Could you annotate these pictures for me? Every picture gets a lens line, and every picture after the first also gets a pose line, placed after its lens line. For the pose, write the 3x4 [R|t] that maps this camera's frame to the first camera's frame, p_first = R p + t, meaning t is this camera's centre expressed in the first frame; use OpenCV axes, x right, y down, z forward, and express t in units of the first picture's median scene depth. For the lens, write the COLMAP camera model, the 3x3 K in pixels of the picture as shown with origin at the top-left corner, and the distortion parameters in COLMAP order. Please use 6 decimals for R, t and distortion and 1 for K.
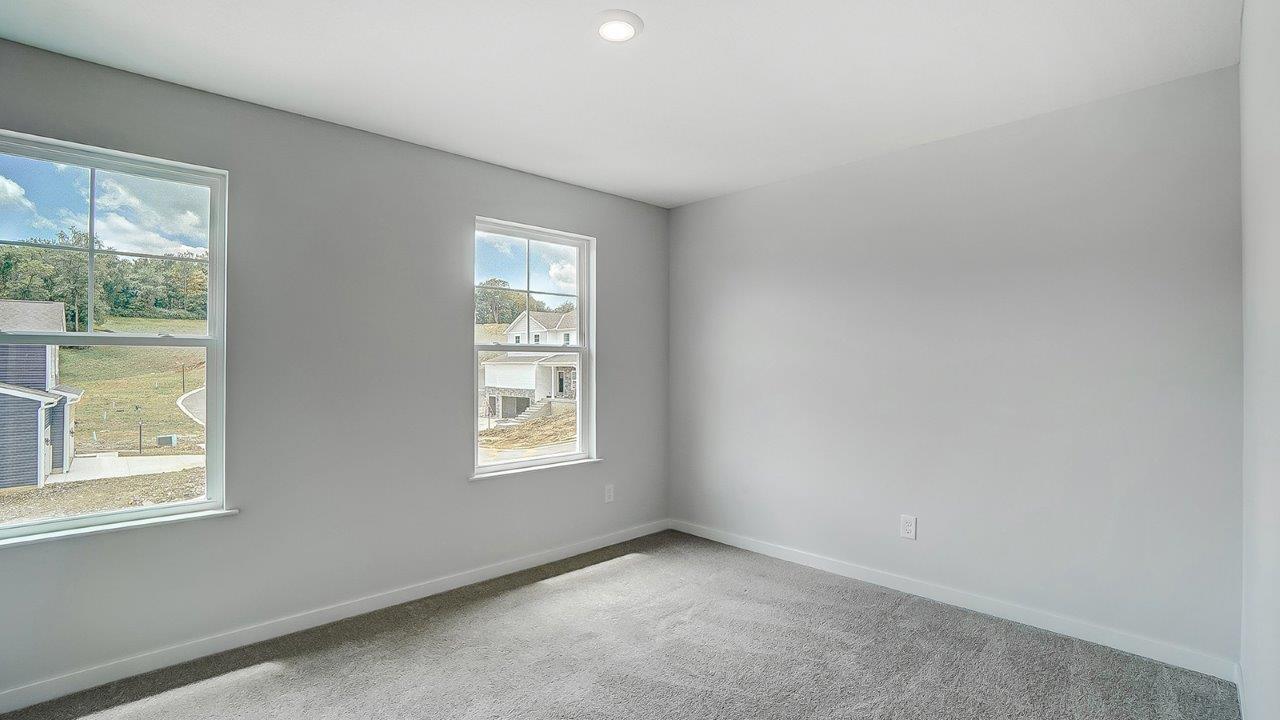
lens RADIAL K [[591.7, 0, 620.3], [0, 591.7, 350.6], [0, 0, 1]] dist [-0.023836, 0.000672]
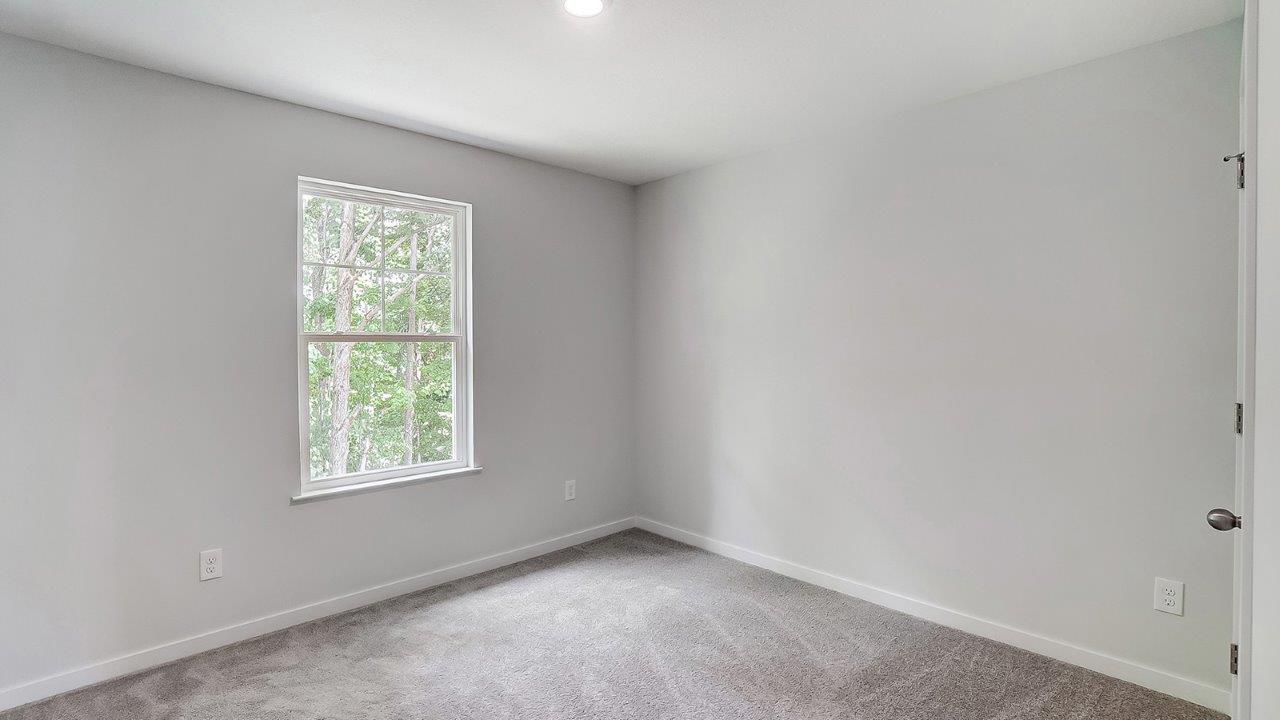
lens RADIAL K [[571.8, 0, 640.0], [0, 571.8, 360.0], [0, 0, 1]] dist [-0.012465, -0.000303]
pose [[0.999893, -0.014376, 0.002566, 0.143533], [0.014280, 0.999309, 0.034306, 0.003399], [-0.003057, -0.034265, 0.999408, 0.135820]]
